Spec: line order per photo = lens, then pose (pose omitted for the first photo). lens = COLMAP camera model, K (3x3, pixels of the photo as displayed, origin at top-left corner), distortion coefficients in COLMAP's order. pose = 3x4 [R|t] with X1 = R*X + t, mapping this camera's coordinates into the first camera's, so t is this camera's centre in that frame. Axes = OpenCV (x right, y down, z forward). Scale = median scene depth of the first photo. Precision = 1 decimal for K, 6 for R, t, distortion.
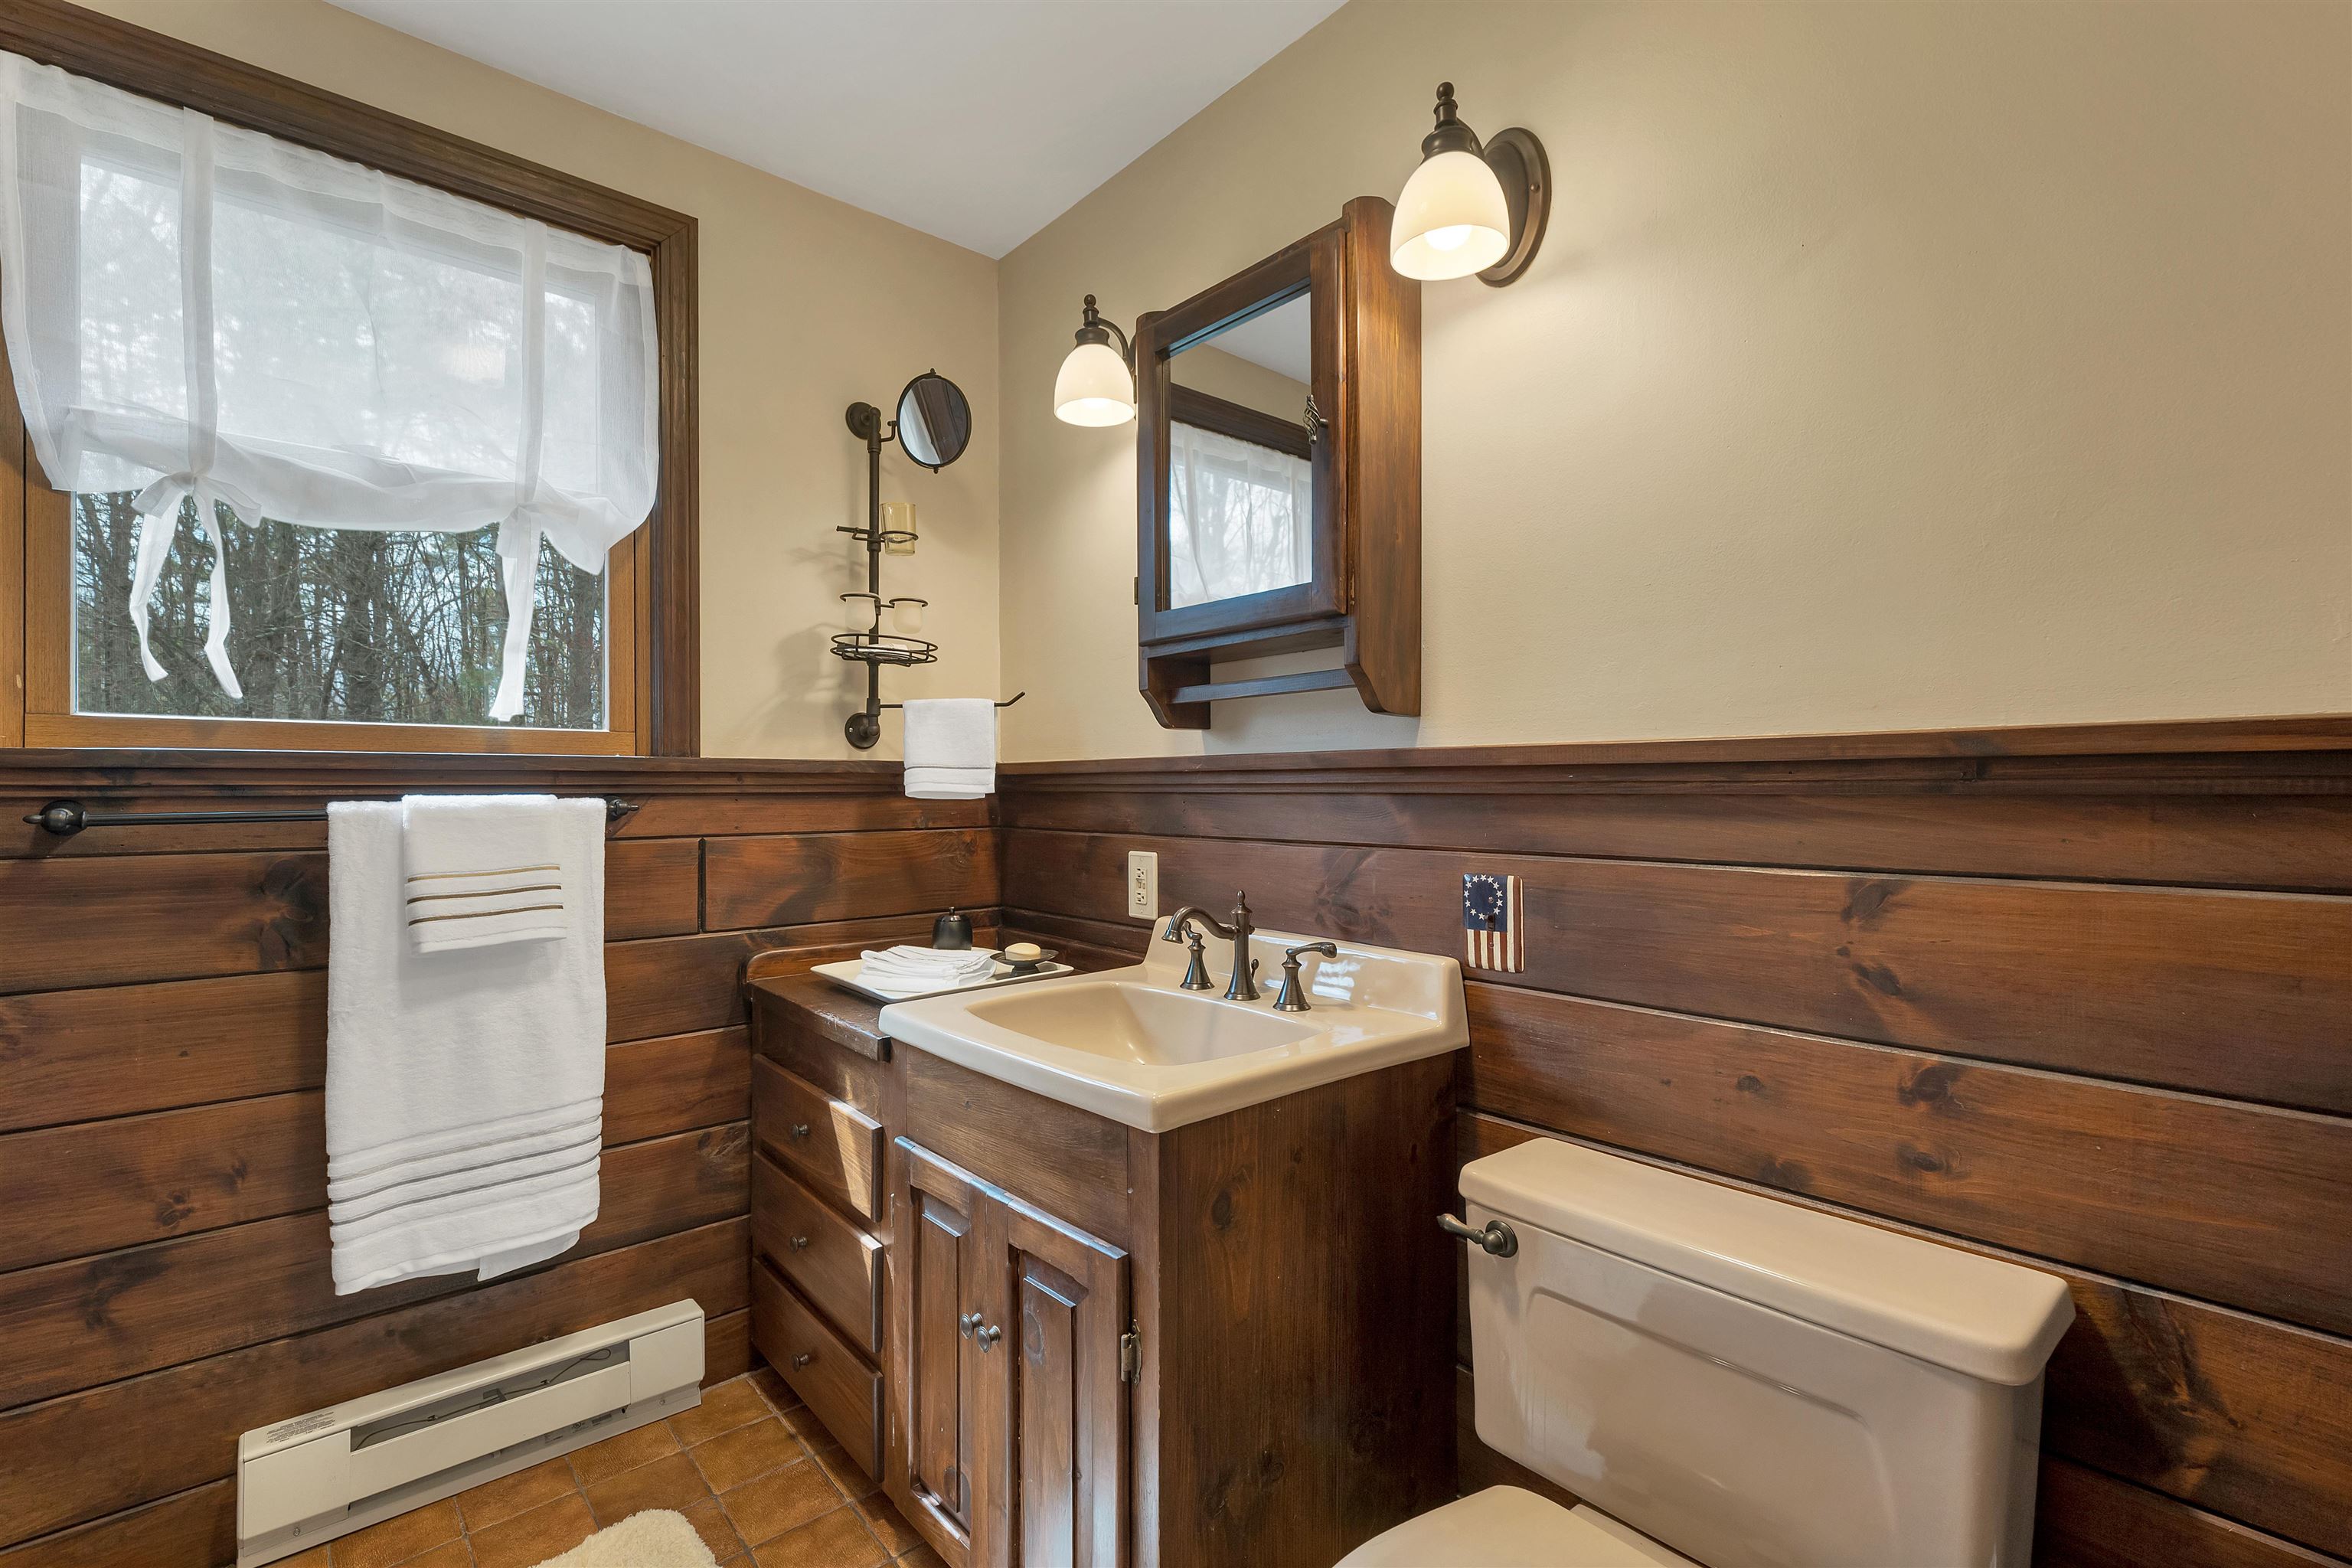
lens RADIAL K [[1041.8, 0, 1176.1], [0, 1041.8, 785.6], [0, 0, 1]] dist [0.000958, -0.000799]
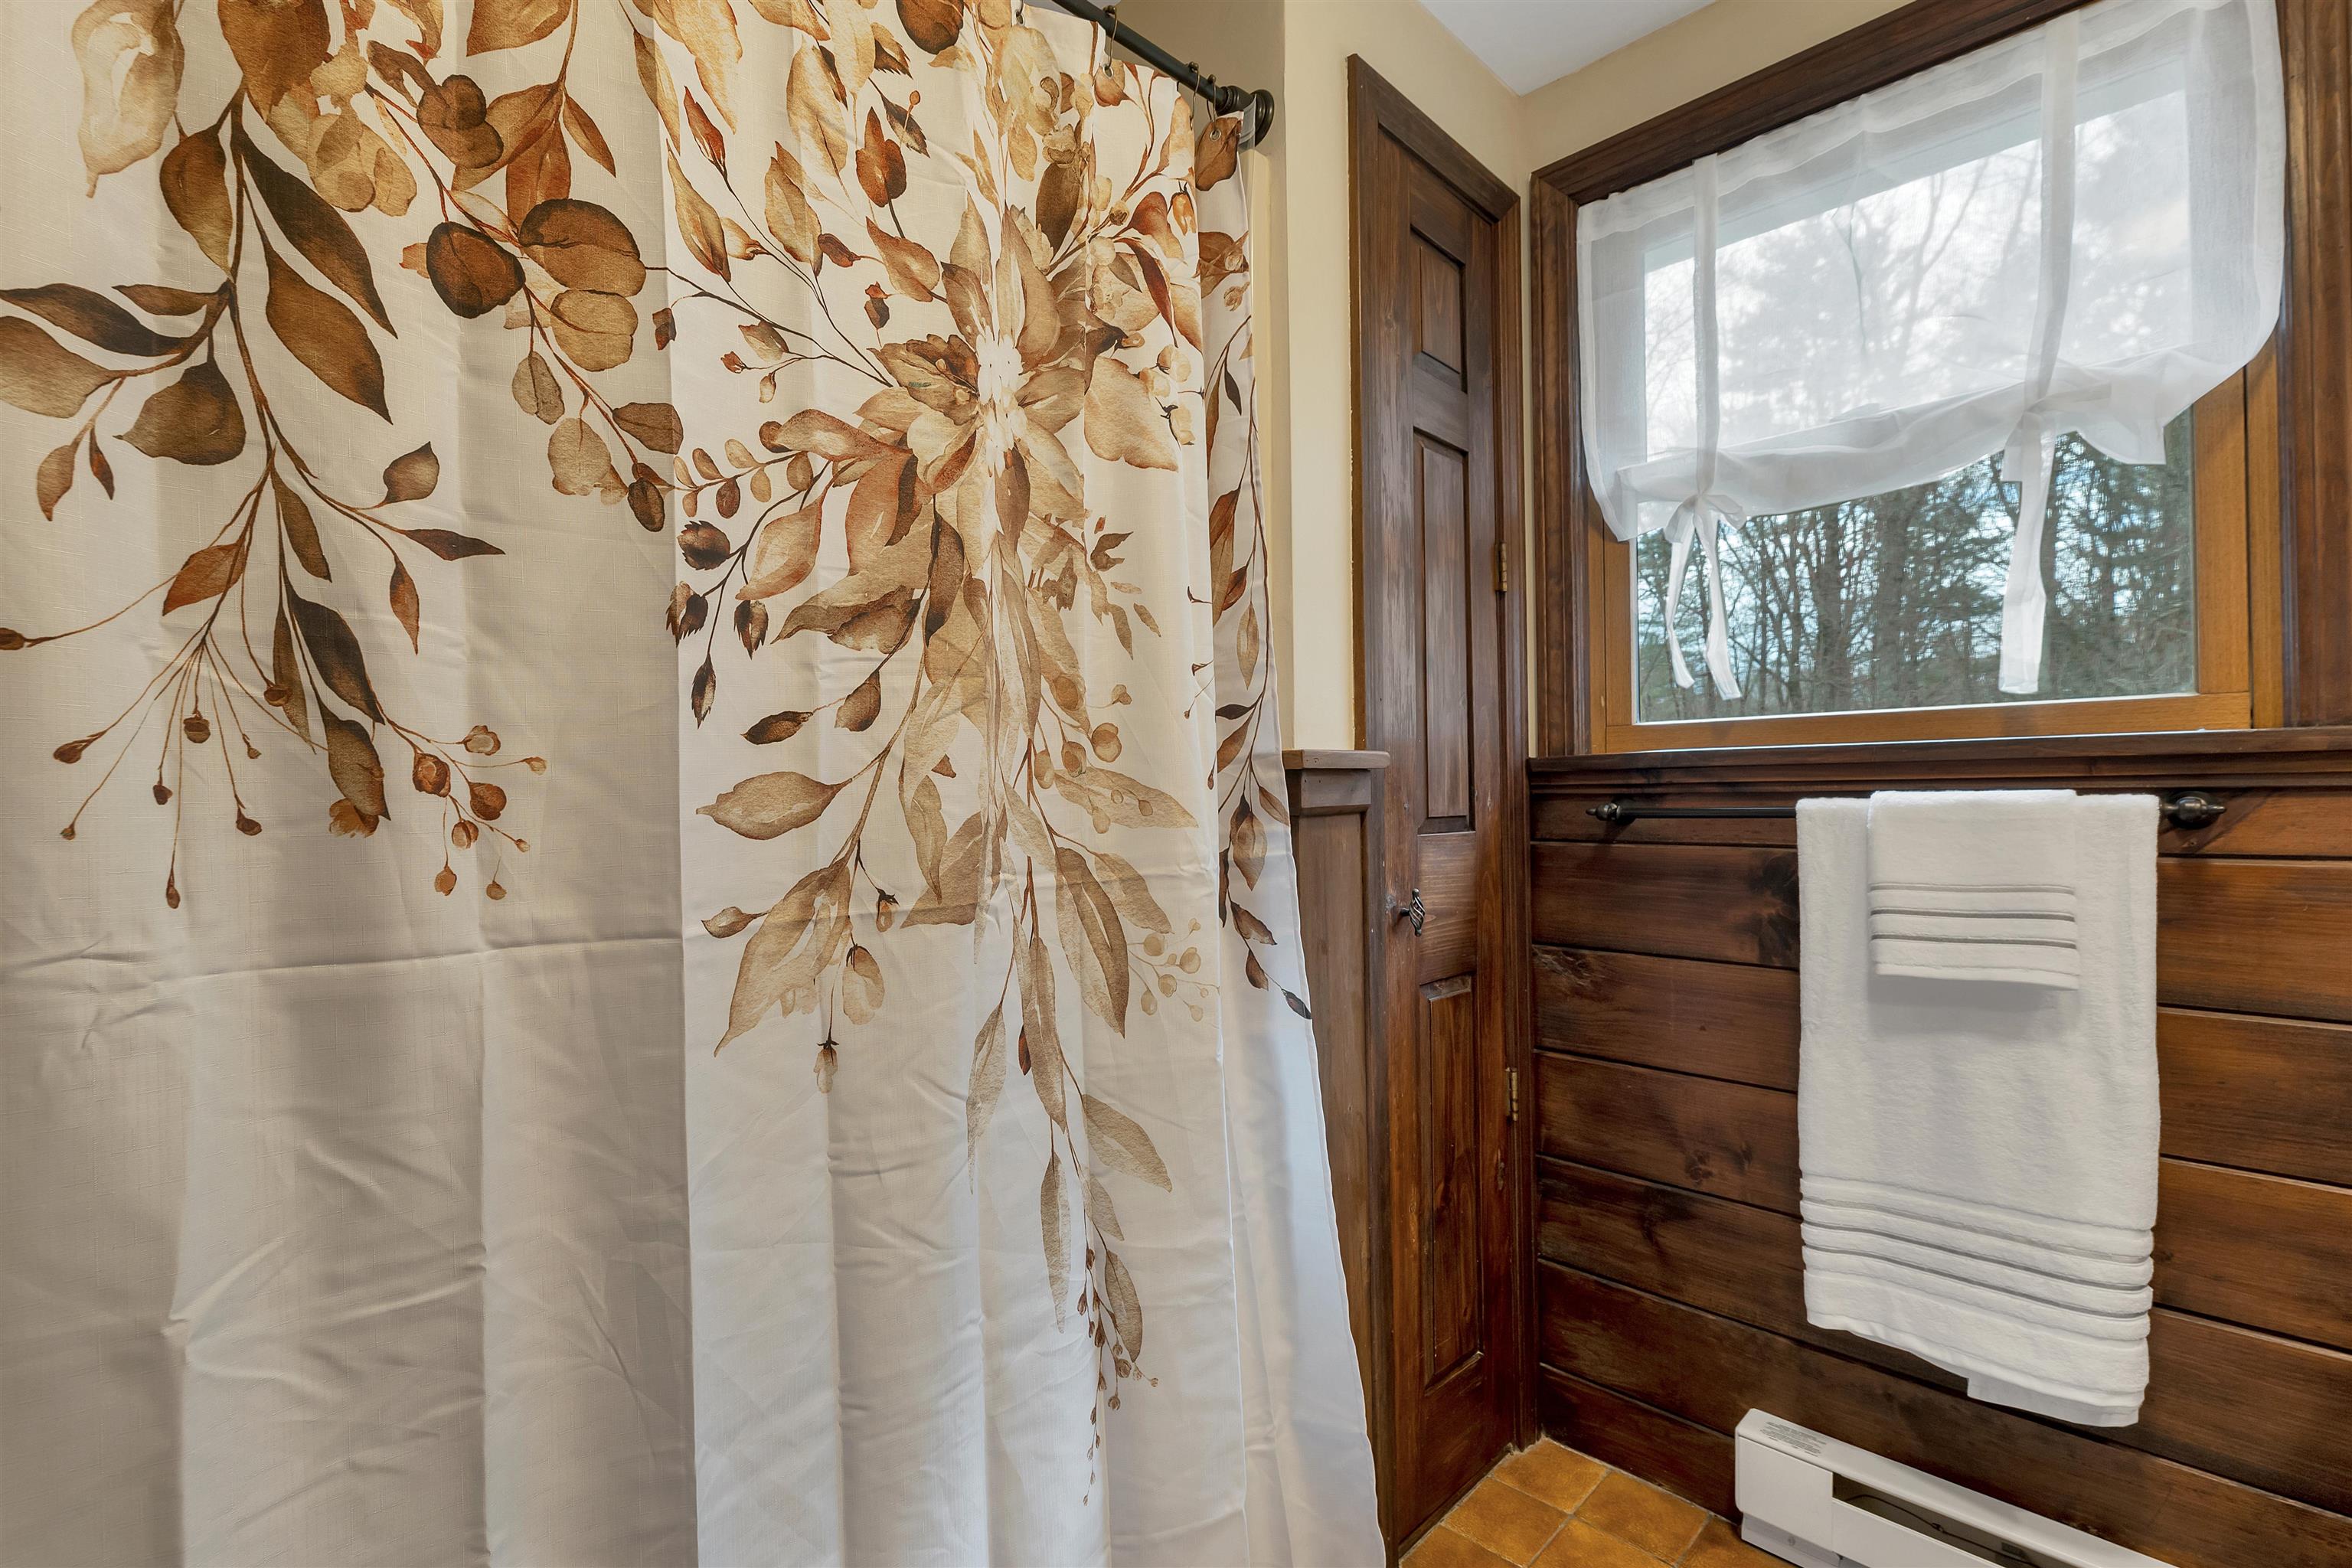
lens RADIAL K [[1041.8, 0, 1177.0], [0, 1041.8, 791.1], [0, 0, 1]] dist [0.000958, -0.000799]
pose [[0.064952, -0.001521, -0.997887, 0.097832], [0.015282, 0.999883, -0.000529, 0.000783], [0.997771, -0.015215, 0.064967, 0.362337]]
